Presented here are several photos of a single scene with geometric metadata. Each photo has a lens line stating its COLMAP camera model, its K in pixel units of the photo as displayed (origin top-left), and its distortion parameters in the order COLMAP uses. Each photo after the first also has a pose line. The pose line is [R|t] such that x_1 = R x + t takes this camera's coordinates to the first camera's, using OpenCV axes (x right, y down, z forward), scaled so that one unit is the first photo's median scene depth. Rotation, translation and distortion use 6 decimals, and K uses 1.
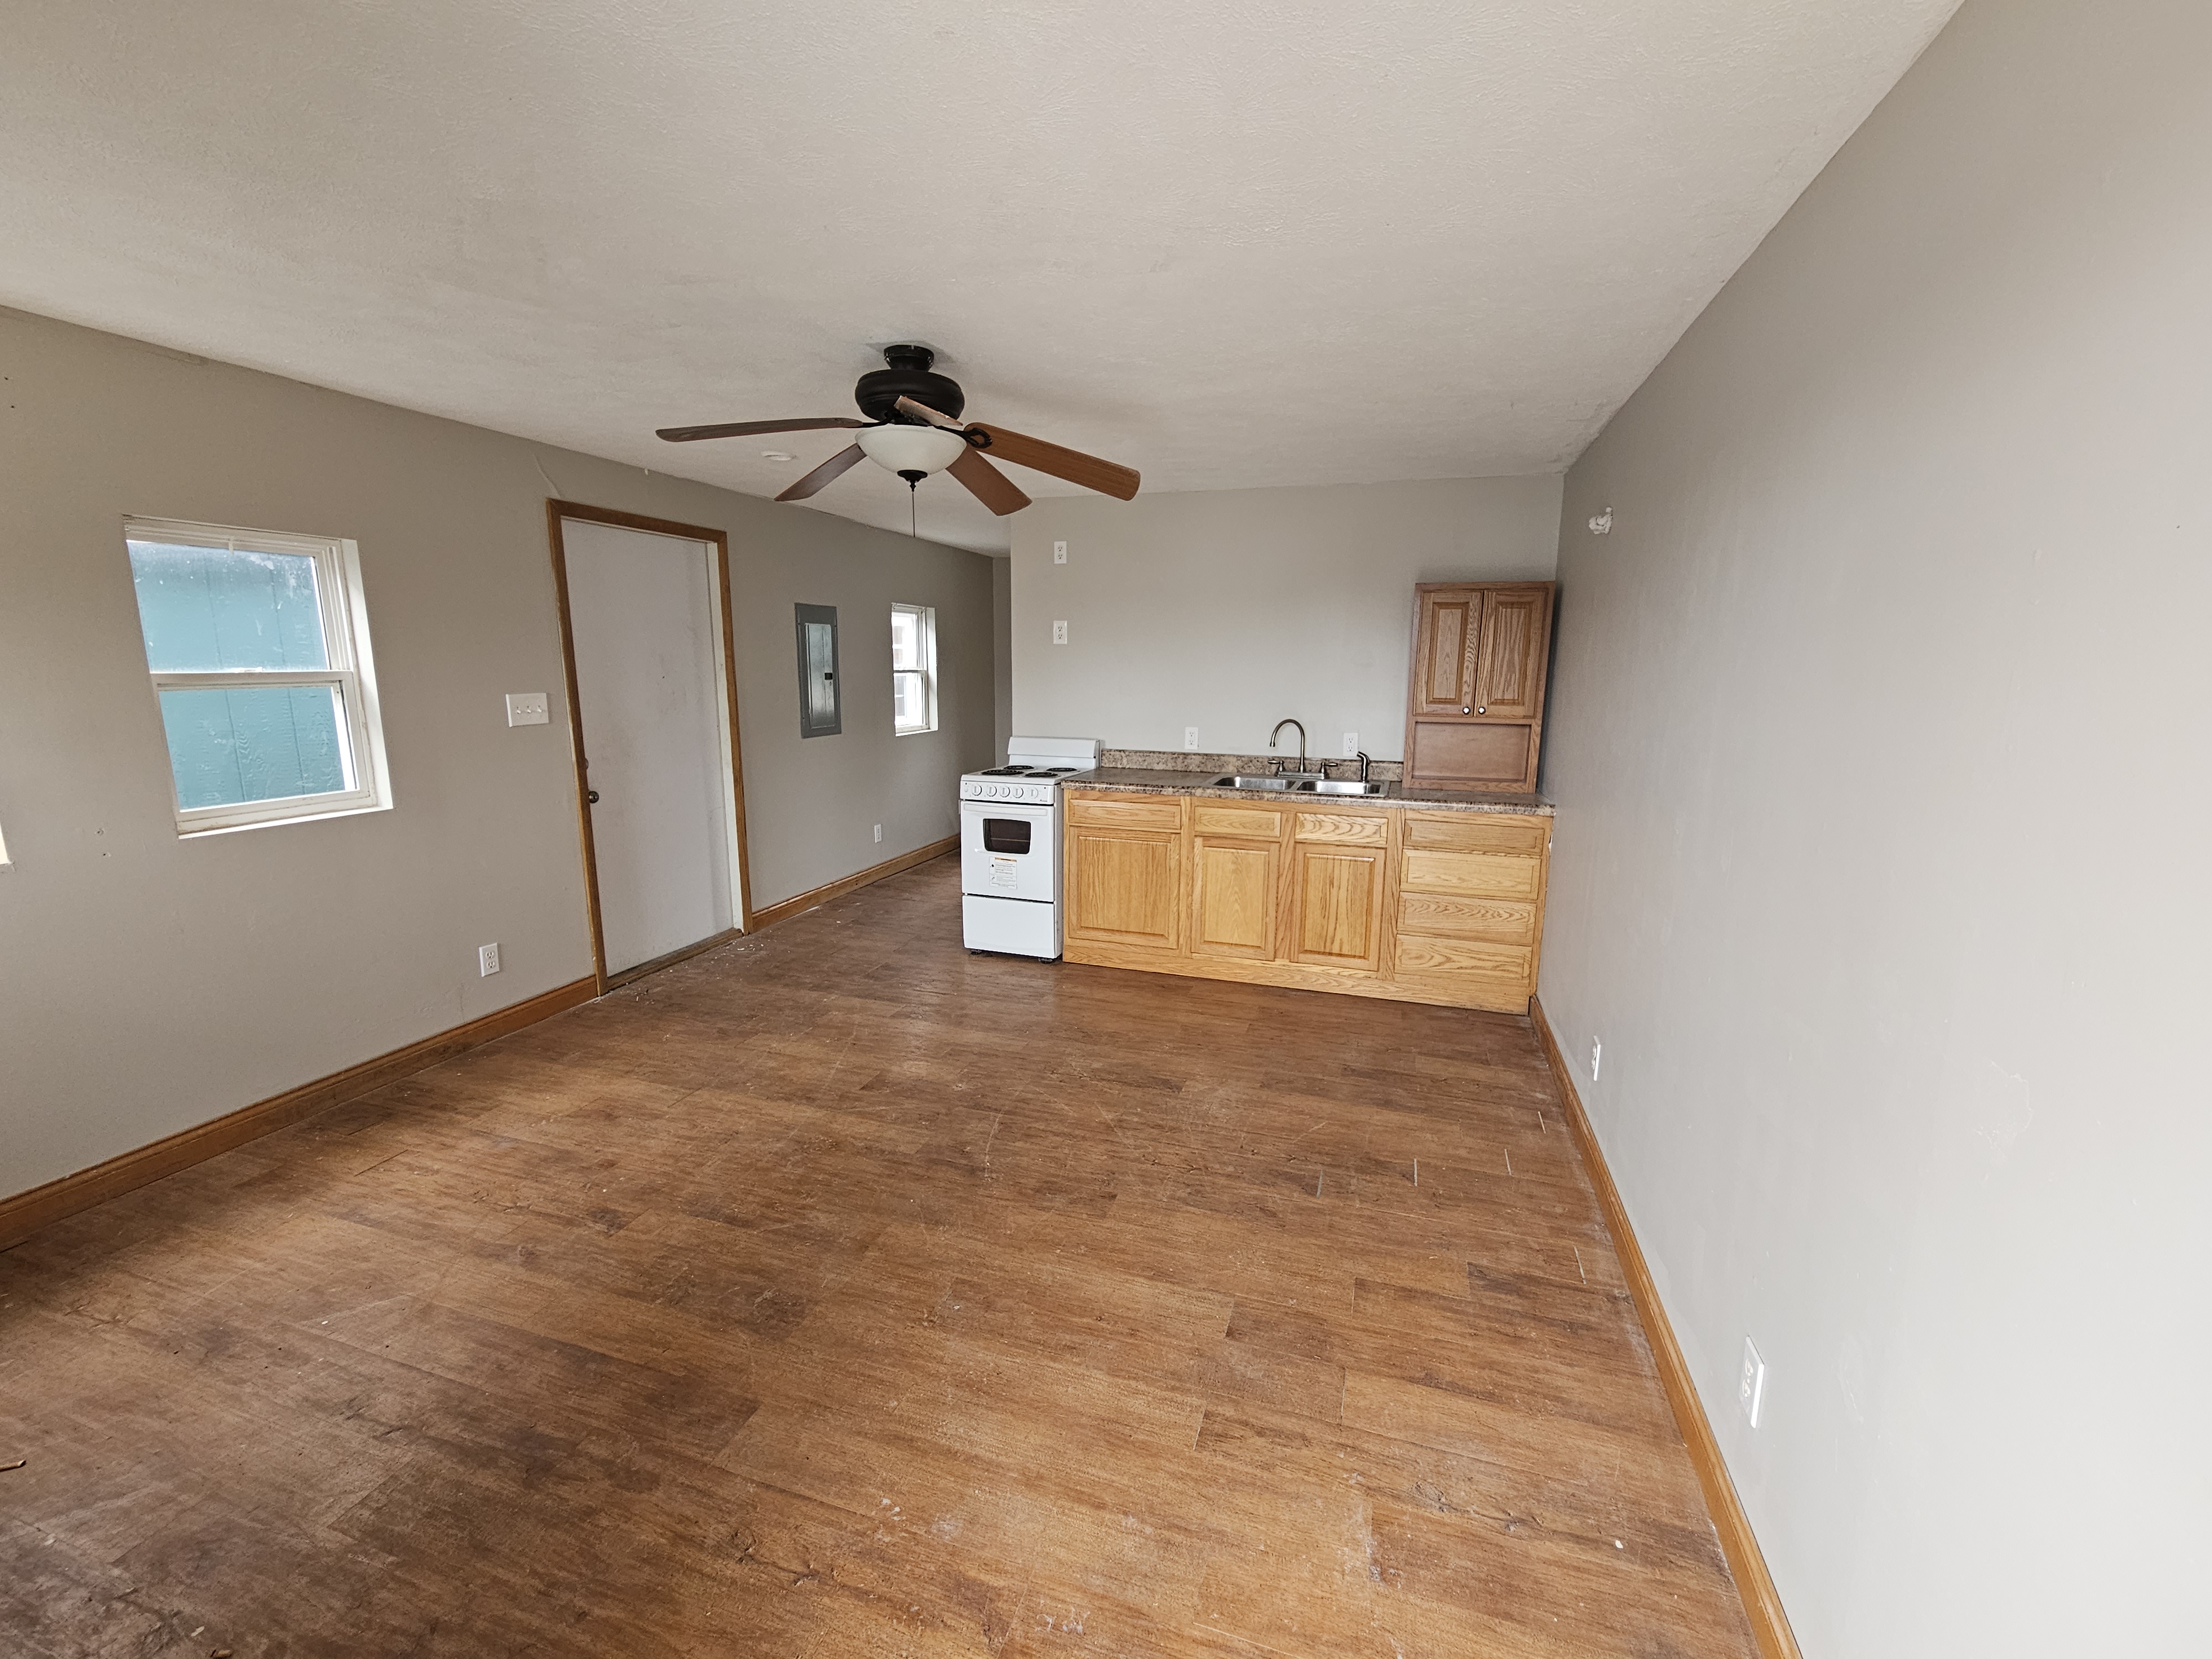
lens RADIAL K [[910.7, 0, 1121.2], [0, 910.7, 821.3], [0, 0, 1]] dist [0.000703, -0.000193]
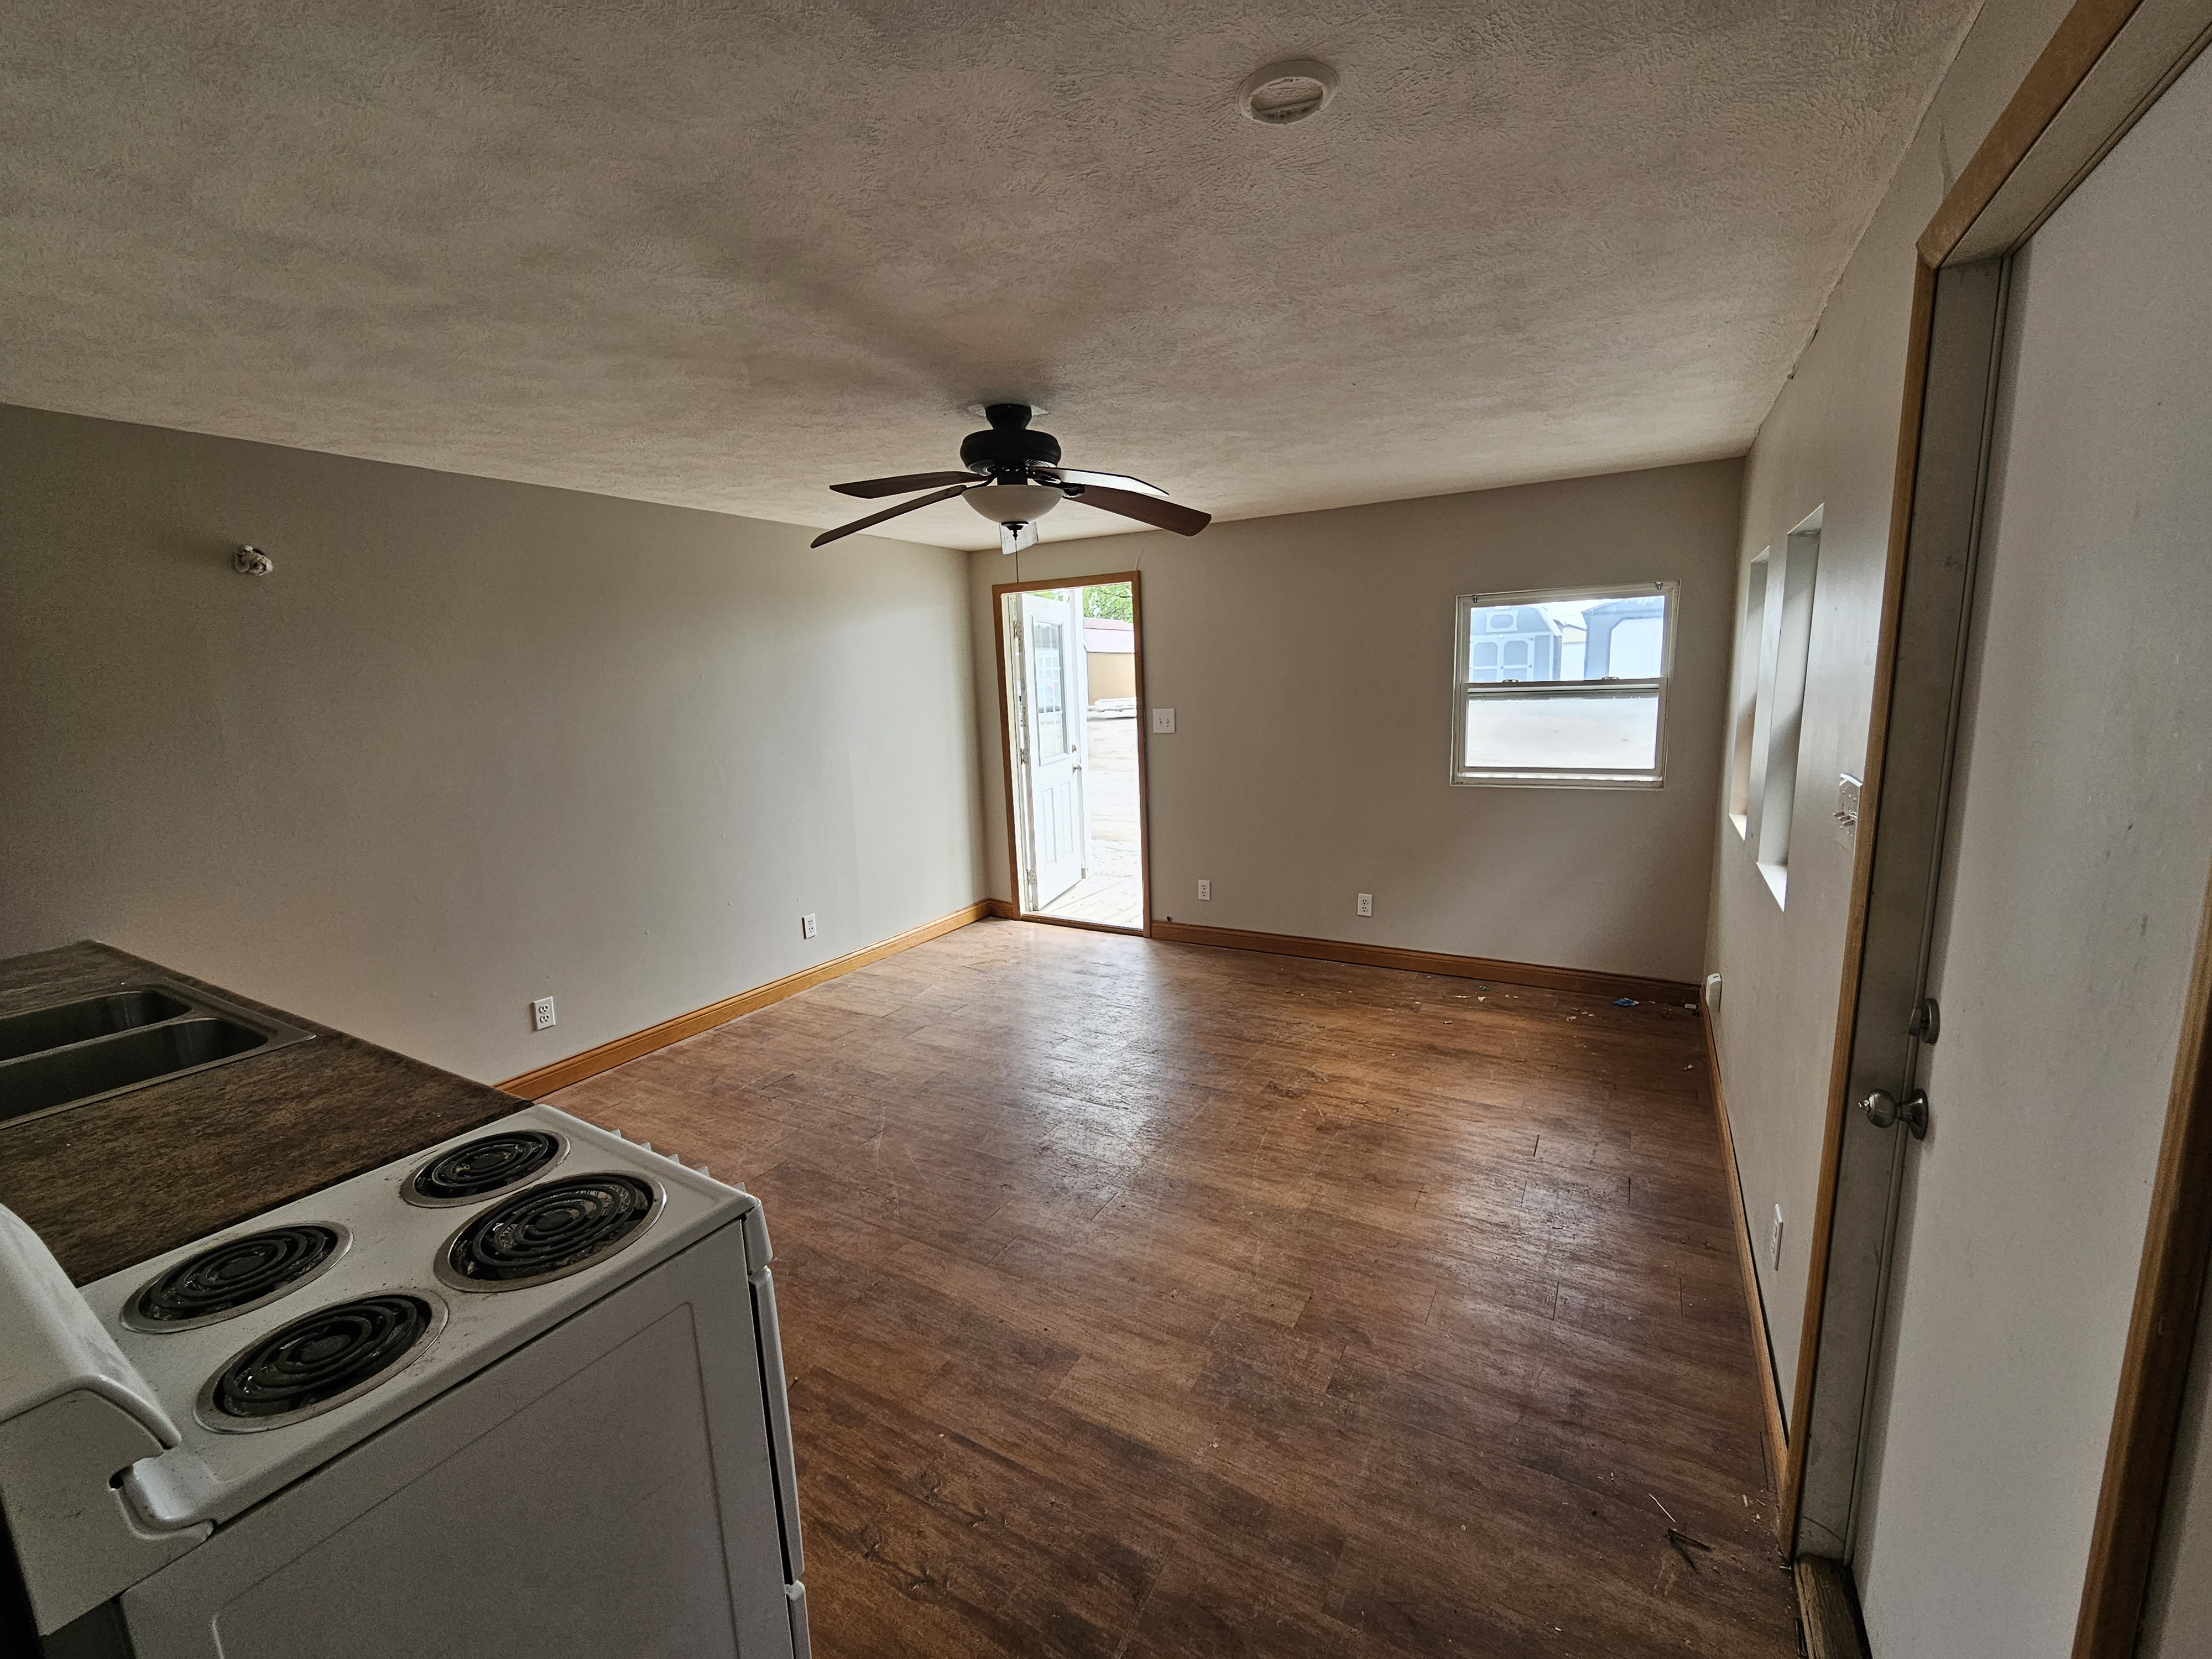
lens RADIAL K [[910.7, 0, 1121.2], [0, 910.7, 821.3], [0, 0, 1]] dist [0.000703, -0.000193]
pose [[-0.977634, -0.013034, 0.209911, -0.601699], [0.058608, 0.941658, 0.331428, -0.415009], [-0.201984, 0.336318, -0.919833, 2.152649]]
